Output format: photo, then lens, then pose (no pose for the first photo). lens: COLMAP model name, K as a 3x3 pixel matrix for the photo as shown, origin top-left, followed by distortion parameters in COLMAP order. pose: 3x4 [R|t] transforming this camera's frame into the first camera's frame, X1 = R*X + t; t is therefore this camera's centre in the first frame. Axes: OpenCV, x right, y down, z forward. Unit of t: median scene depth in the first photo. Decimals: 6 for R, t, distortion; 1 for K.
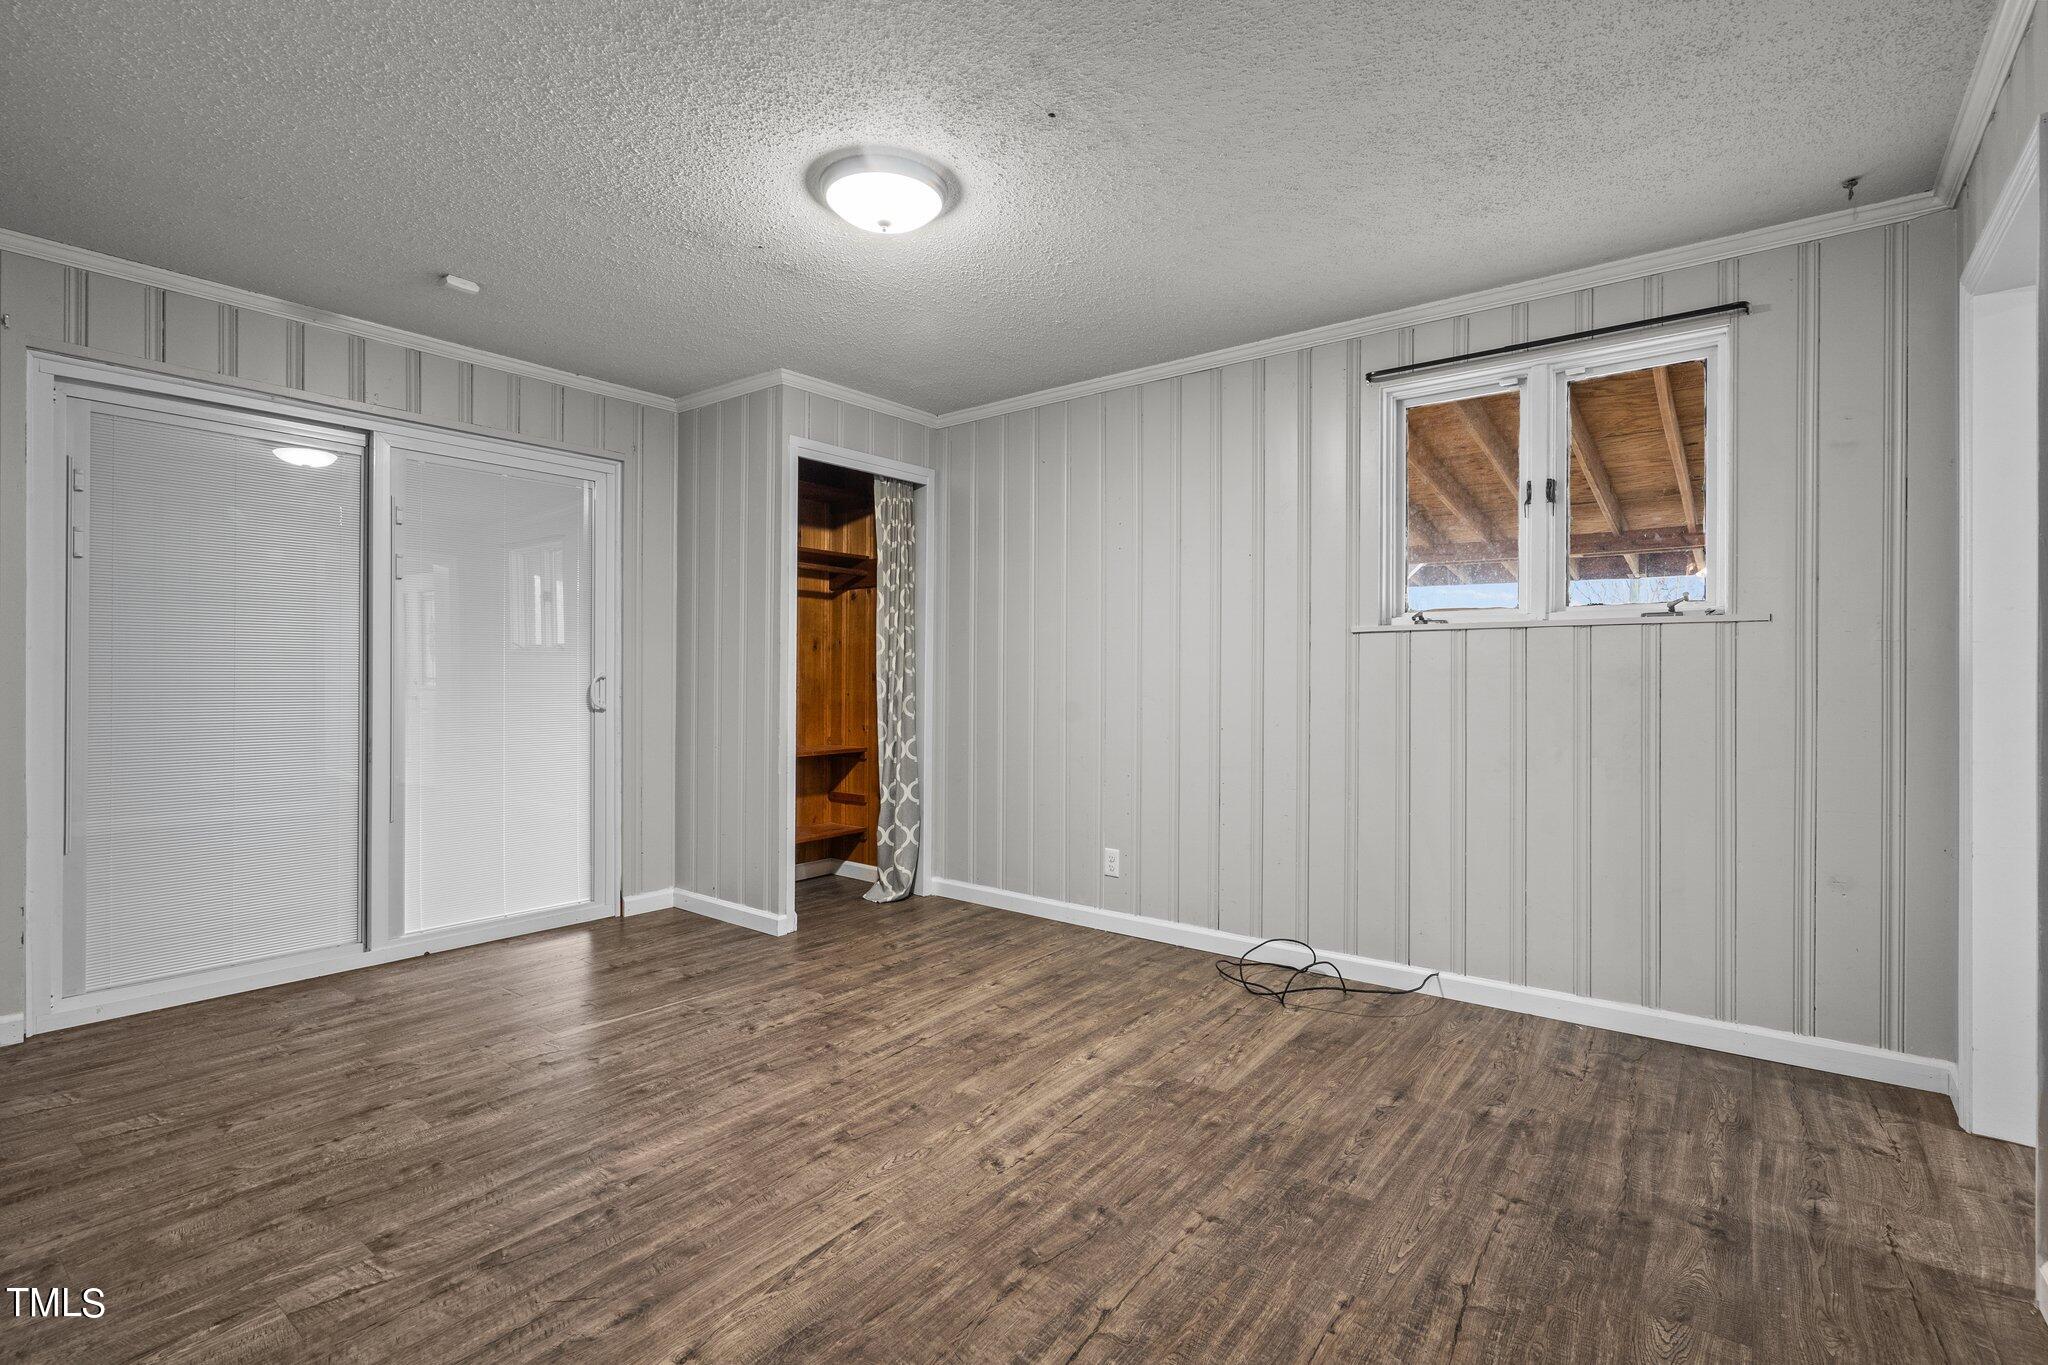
lens RADIAL K [[928.3, 0, 1025.3], [0, 928.3, 677.3], [0, 0, 1]] dist [-0.006925, 0.002060]
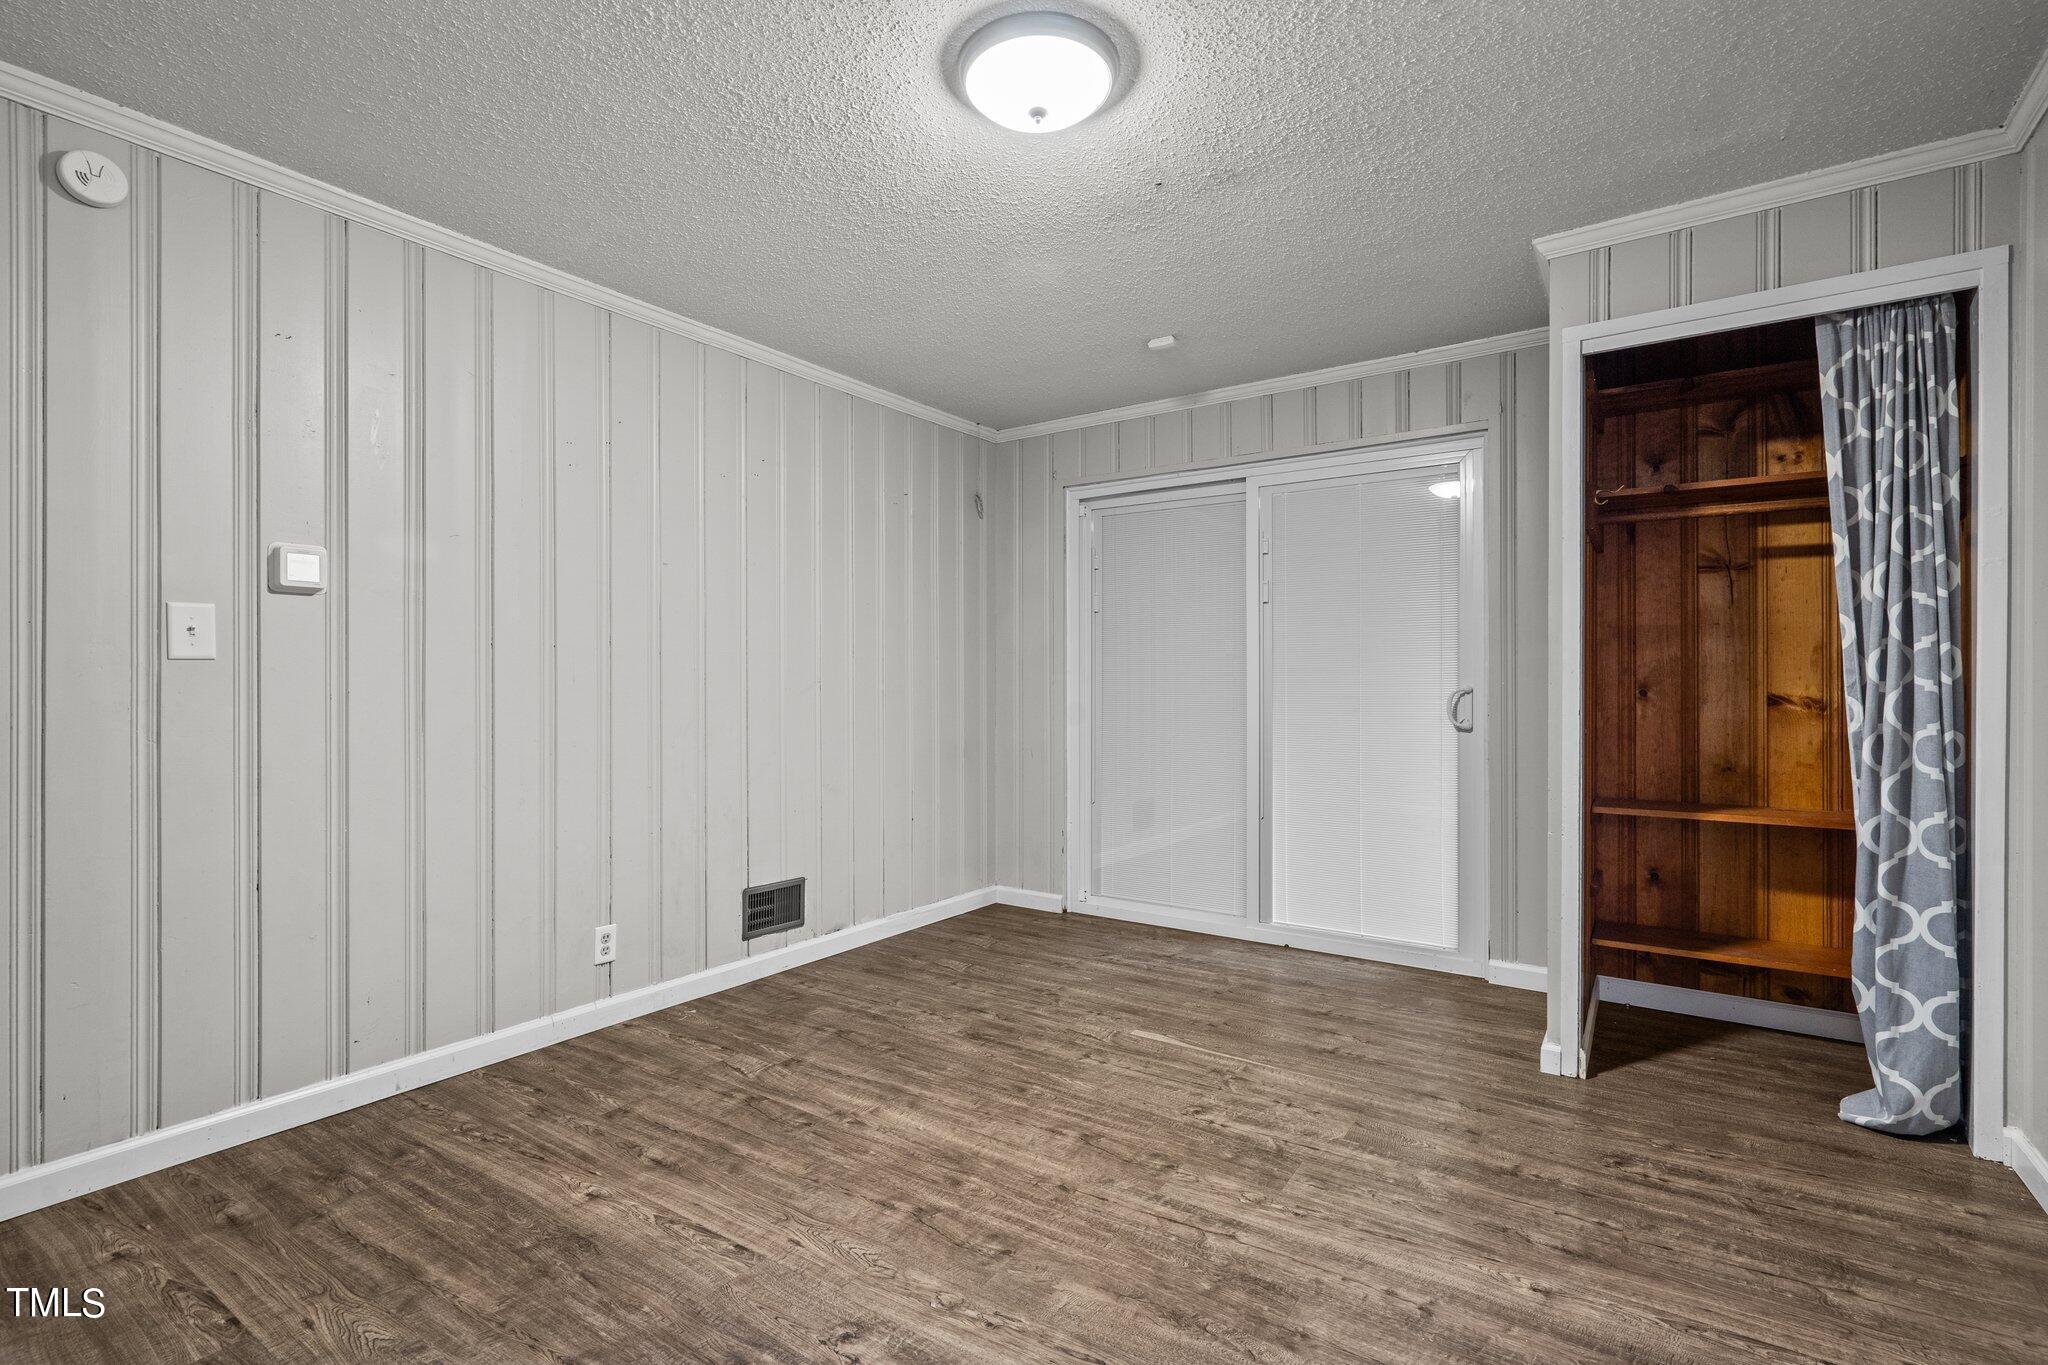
lens RADIAL K [[928.3, 0, 1028.0], [0, 928.3, 685.1], [0, 0, 1]] dist [-0.006925, 0.002060]
pose [[0.076584, -0.004498, -0.997053, 0.539248], [-0.003164, 0.999984, -0.004754, -0.000217], [0.997058, 0.003519, 0.076568, 0.803135]]
